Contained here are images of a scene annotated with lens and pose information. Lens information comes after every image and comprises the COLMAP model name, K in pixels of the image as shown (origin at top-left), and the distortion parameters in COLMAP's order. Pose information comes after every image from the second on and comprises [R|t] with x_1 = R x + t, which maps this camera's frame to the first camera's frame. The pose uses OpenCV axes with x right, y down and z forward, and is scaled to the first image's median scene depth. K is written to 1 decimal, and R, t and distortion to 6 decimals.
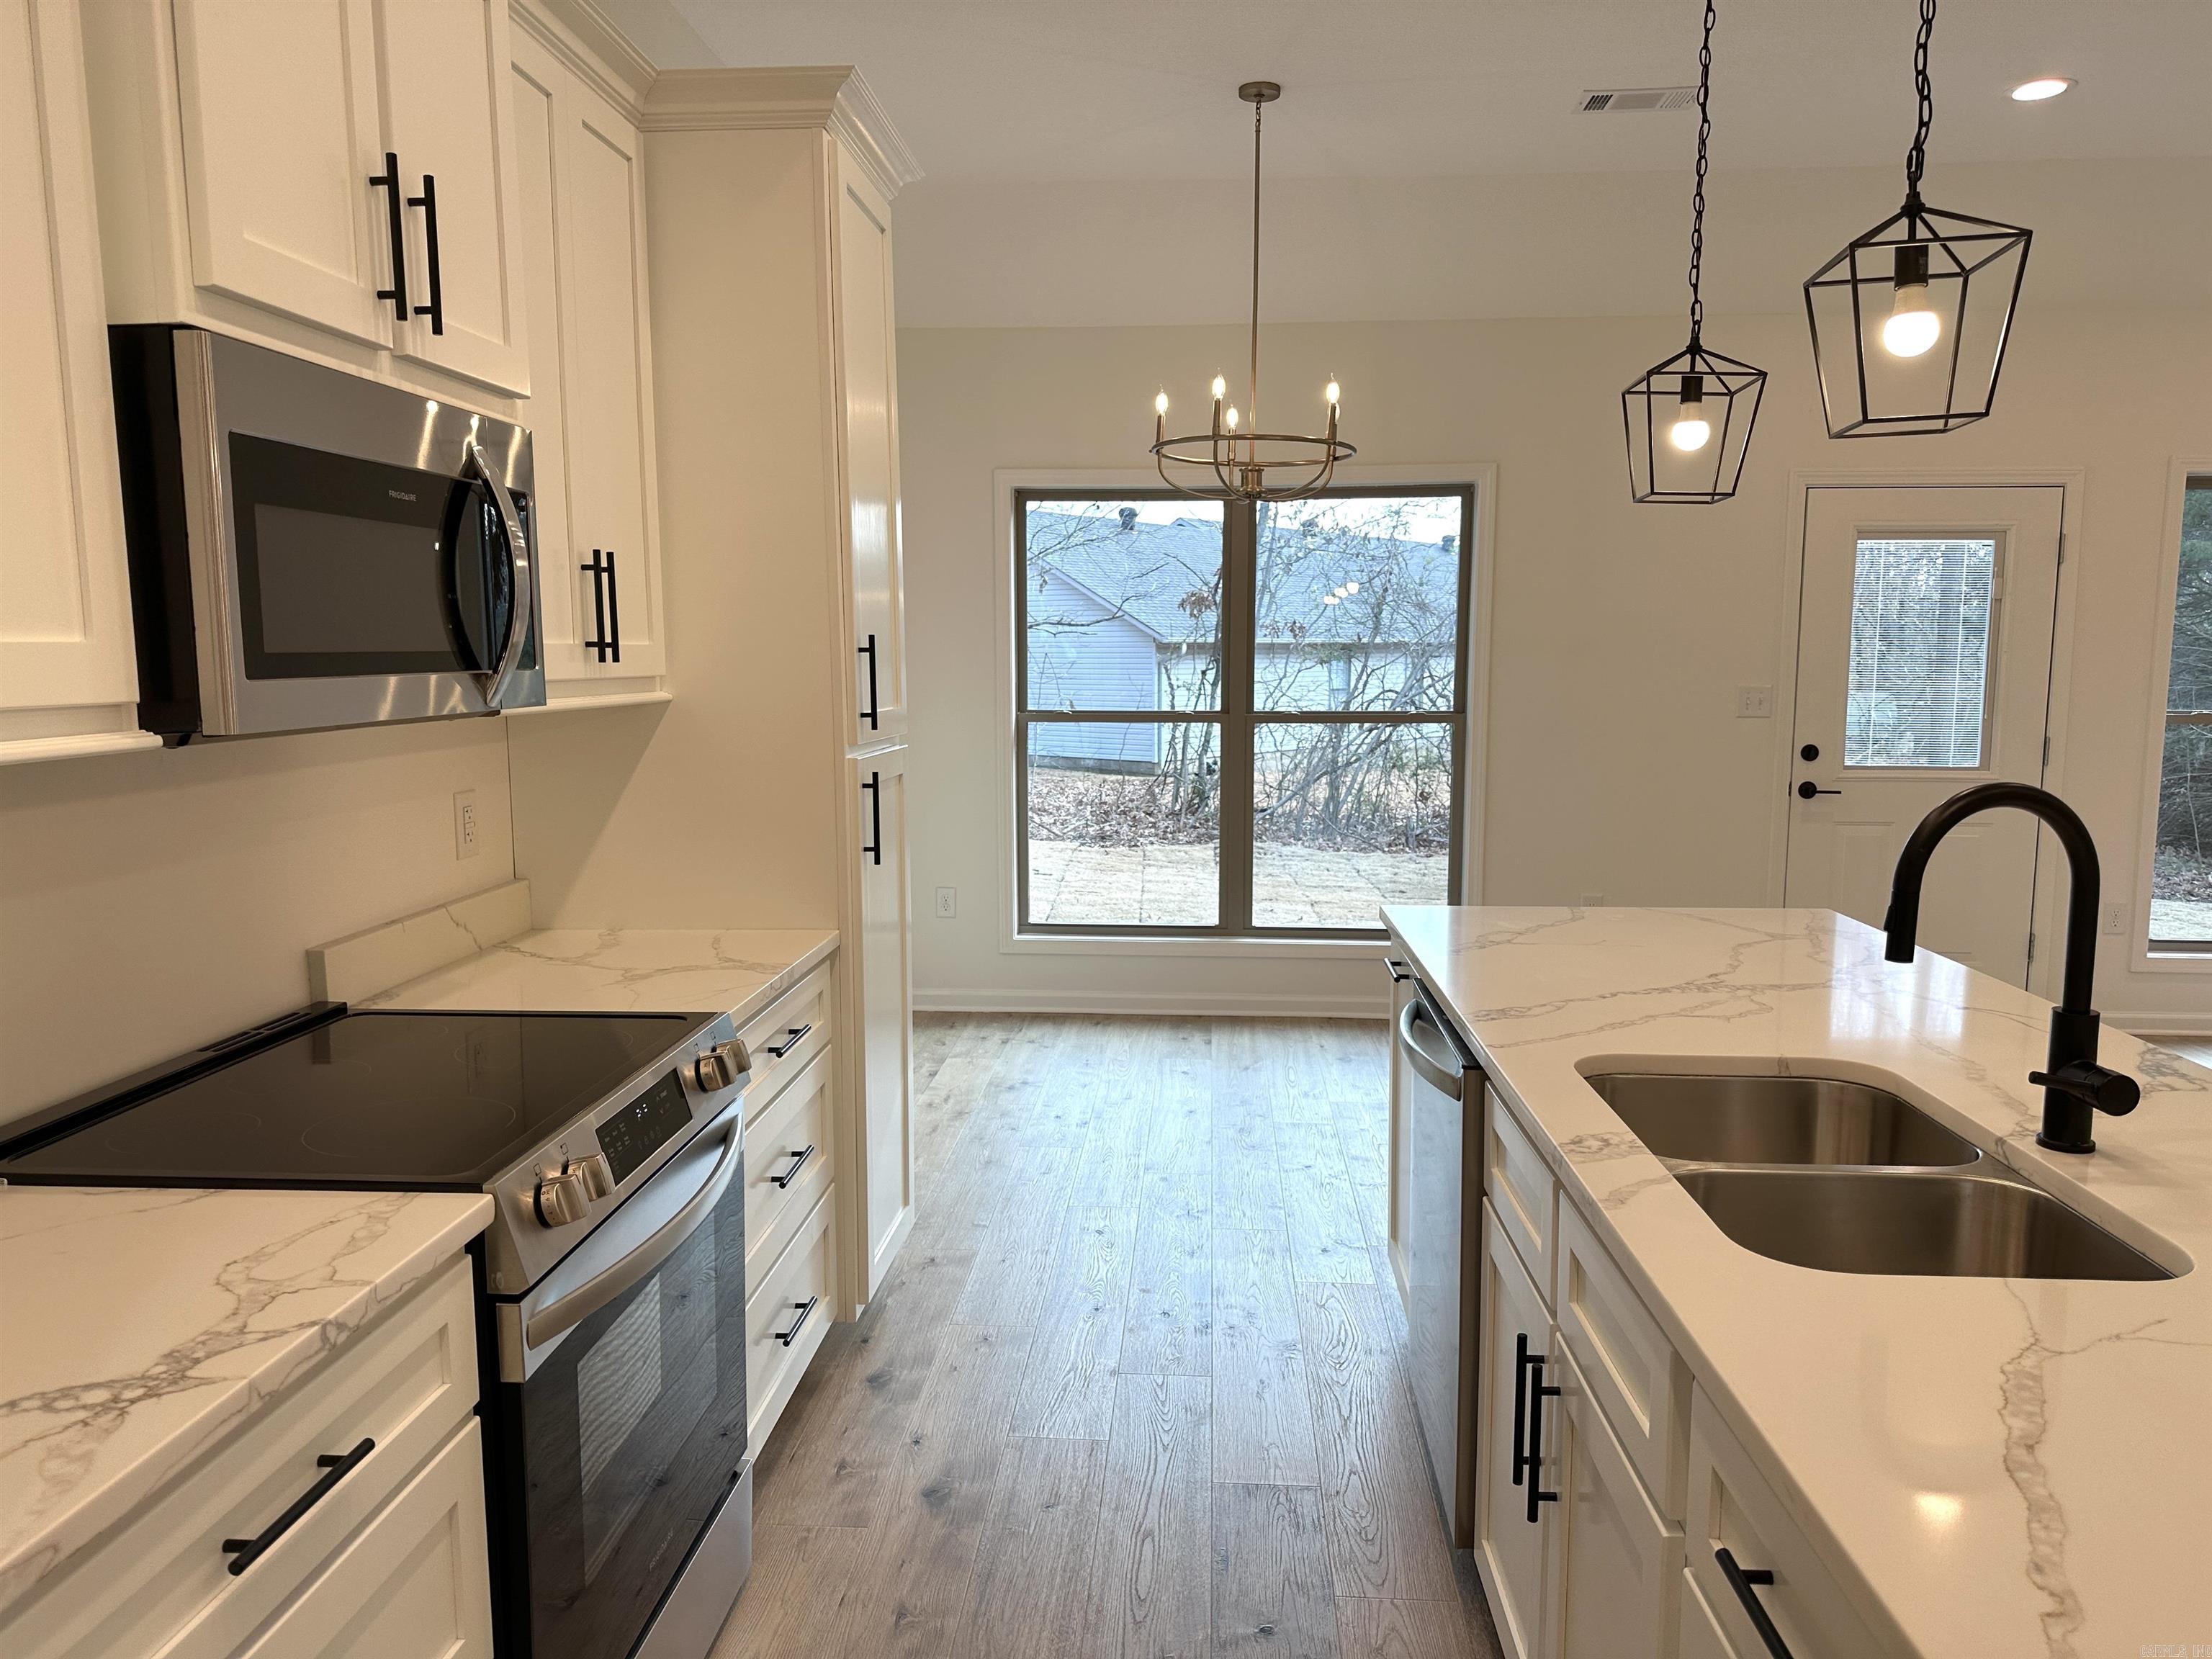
lens RADIAL K [[1547.8, 0, 1094.8], [0, 1547.8, 836.4], [0, 0, 1]] dist [0.089022, -0.104446]
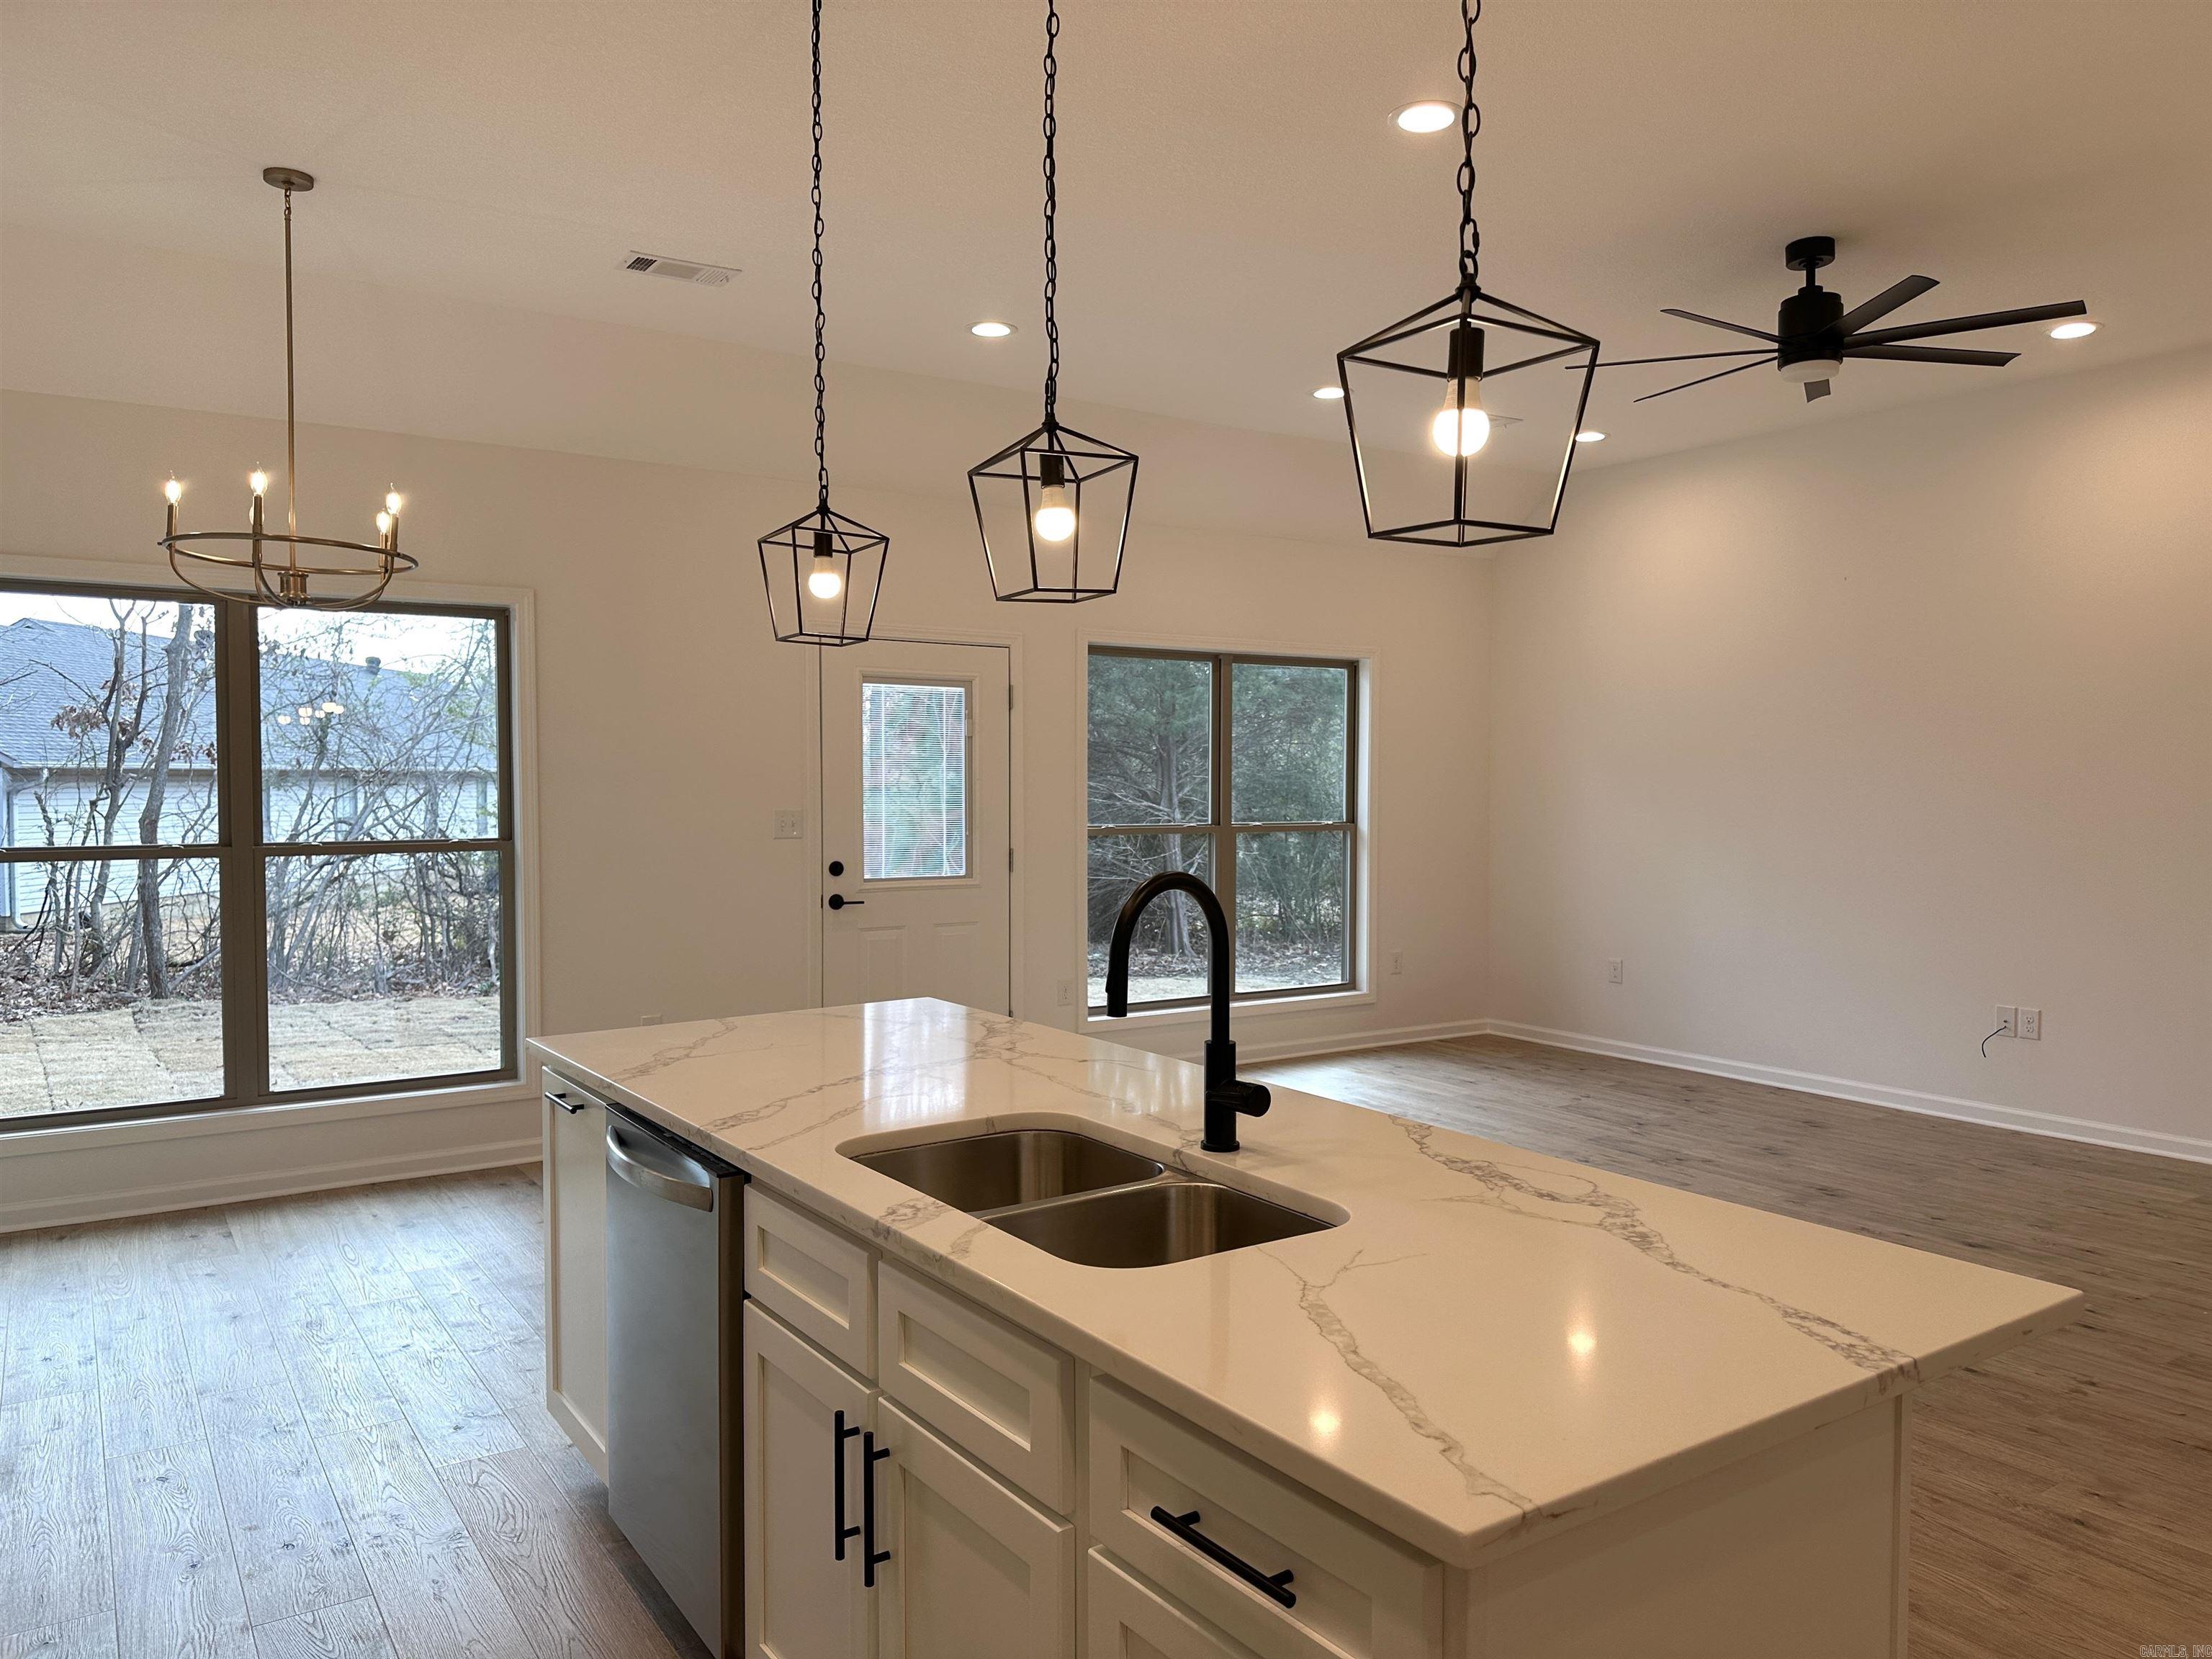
lens RADIAL K [[1547.8, 0, 1122.7], [0, 1547.8, 839.1], [0, 0, 1]] dist [0.089022, -0.104446]
pose [[0.782901, -0.025938, 0.621605, -0.095945], [0.075934, 0.995645, -0.054092, 0.001771], [-0.617495, 0.089550, 0.781461, 0.007743]]
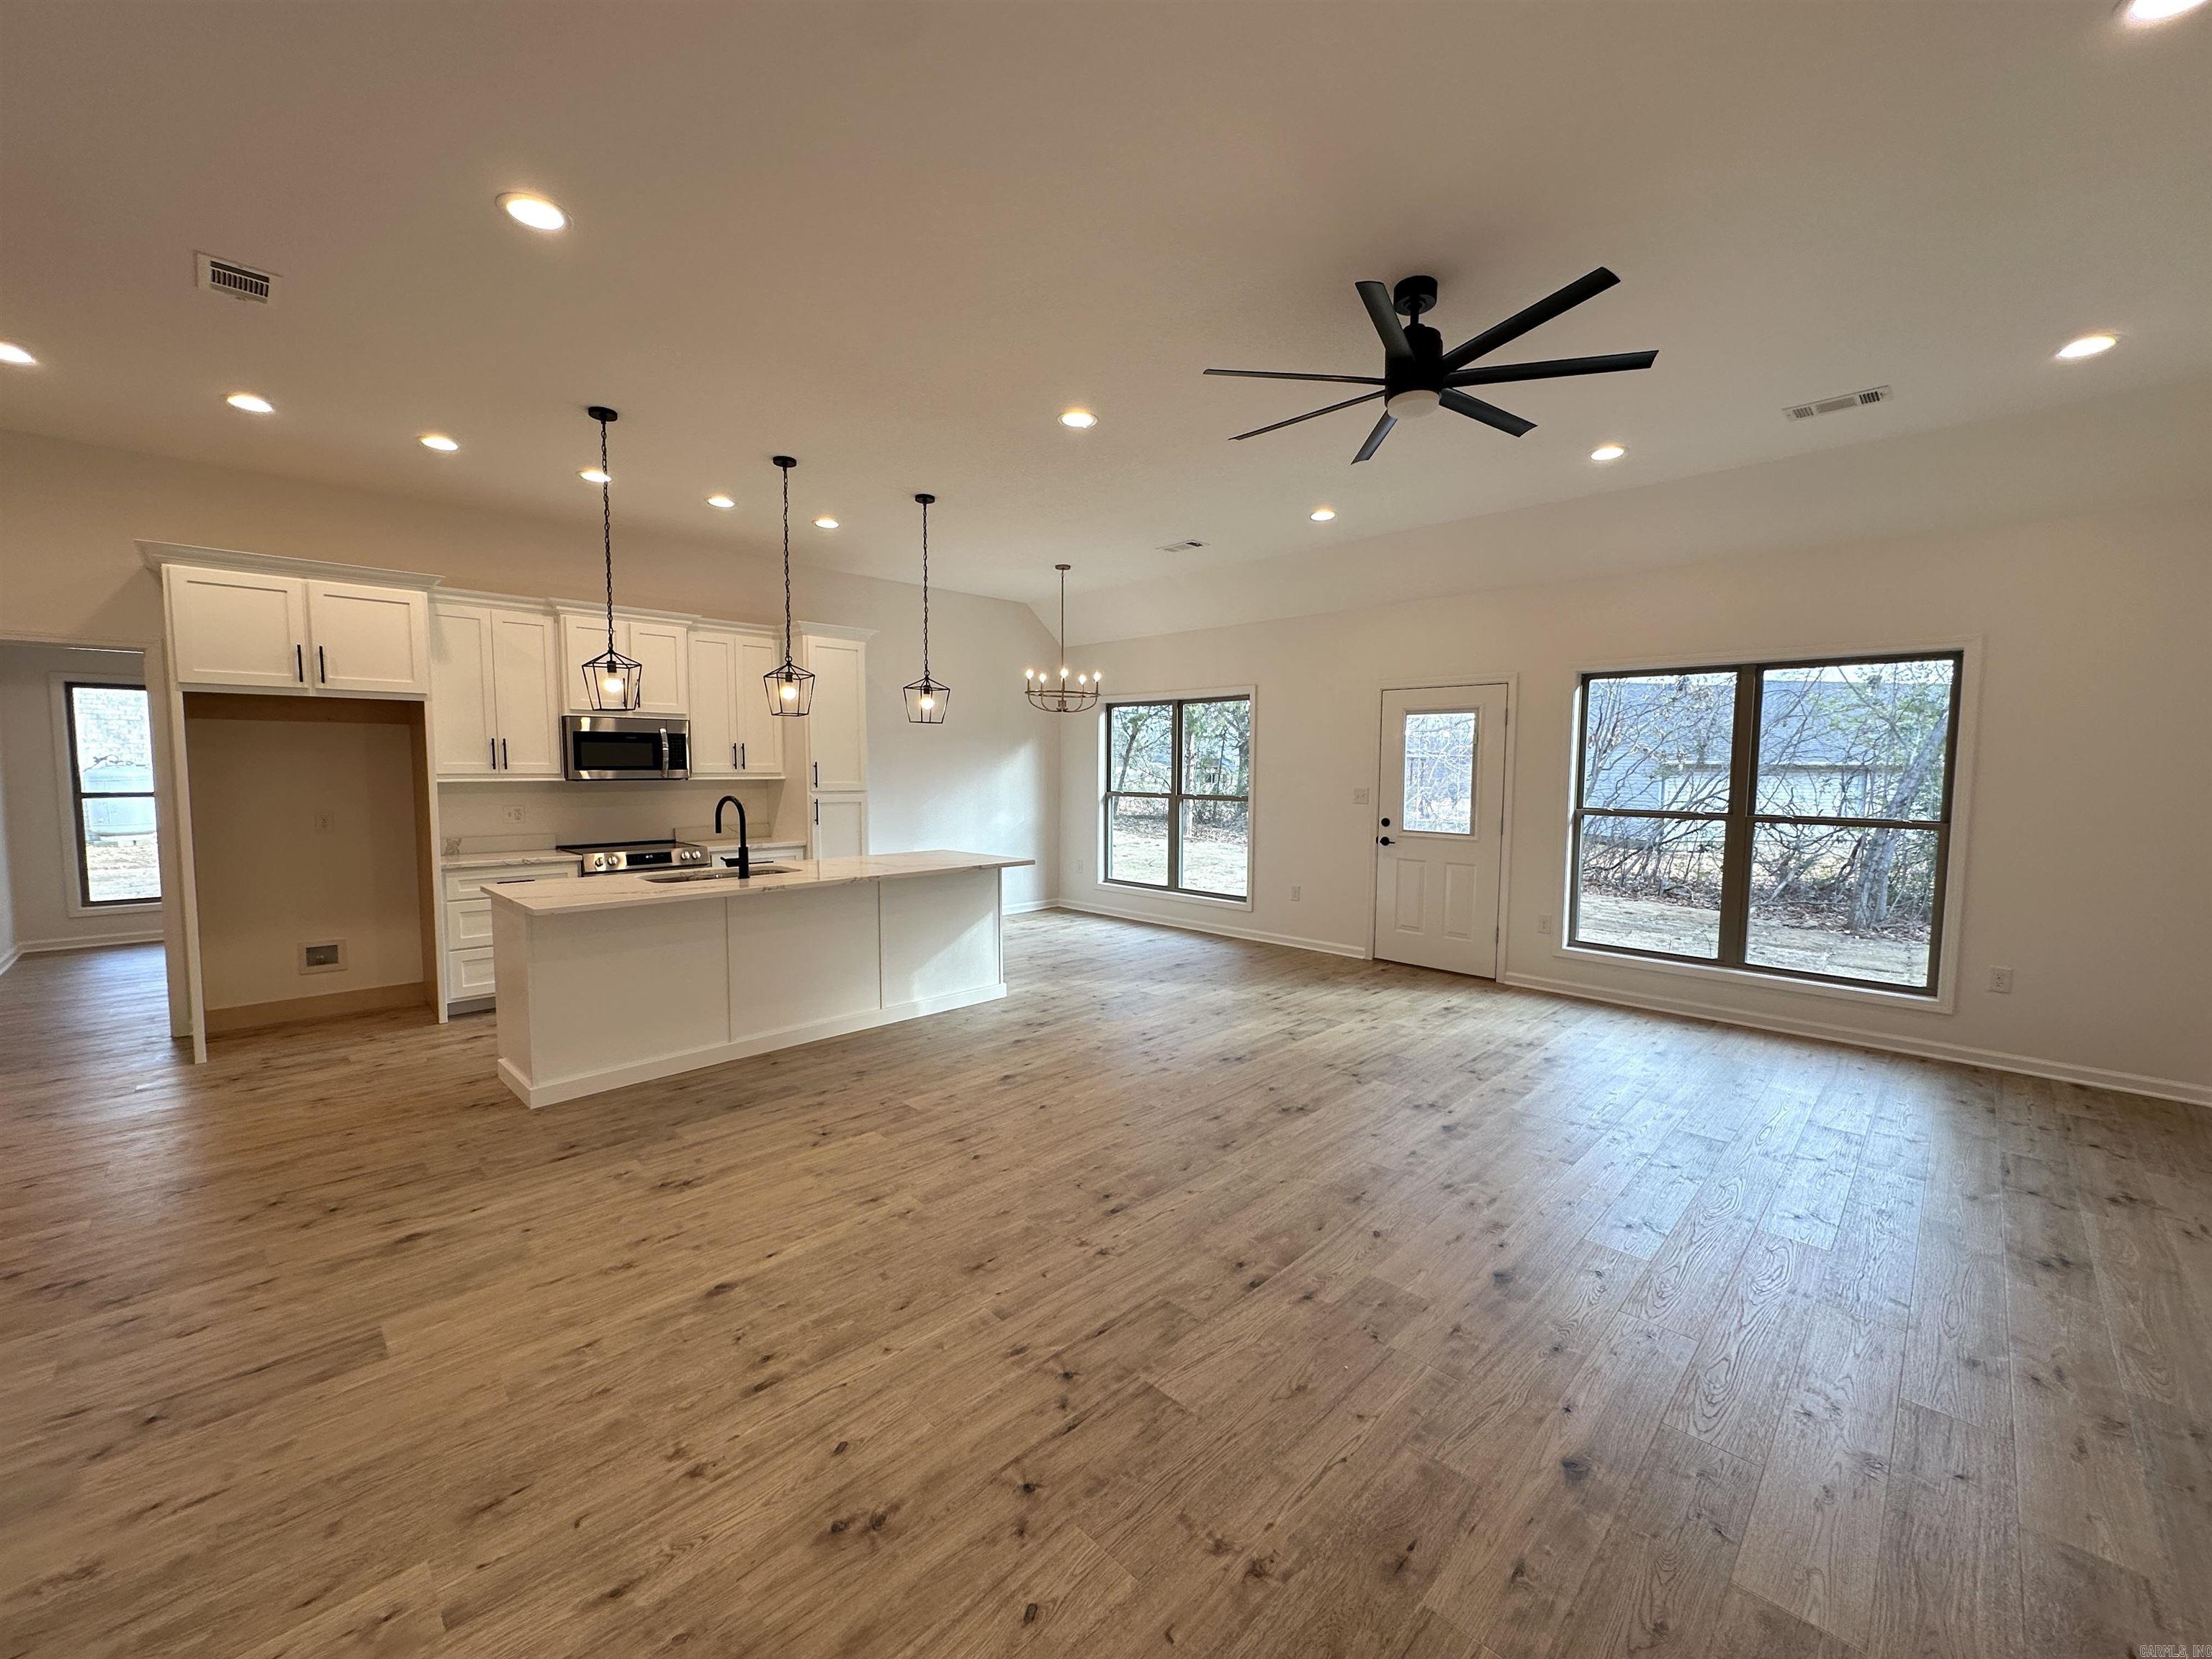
lens RADIAL K [[891.1, 0, 1108.4], [0, 891.1, 830.9], [0, 0, 1]] dist [-0.003735, 0.001236]
pose [[0.761289, 0.054112, -0.646151, 2.674404], [-0.086928, 0.996033, -0.019005, 0.036436], [0.642559, 0.070637, 0.762973, -0.255713]]
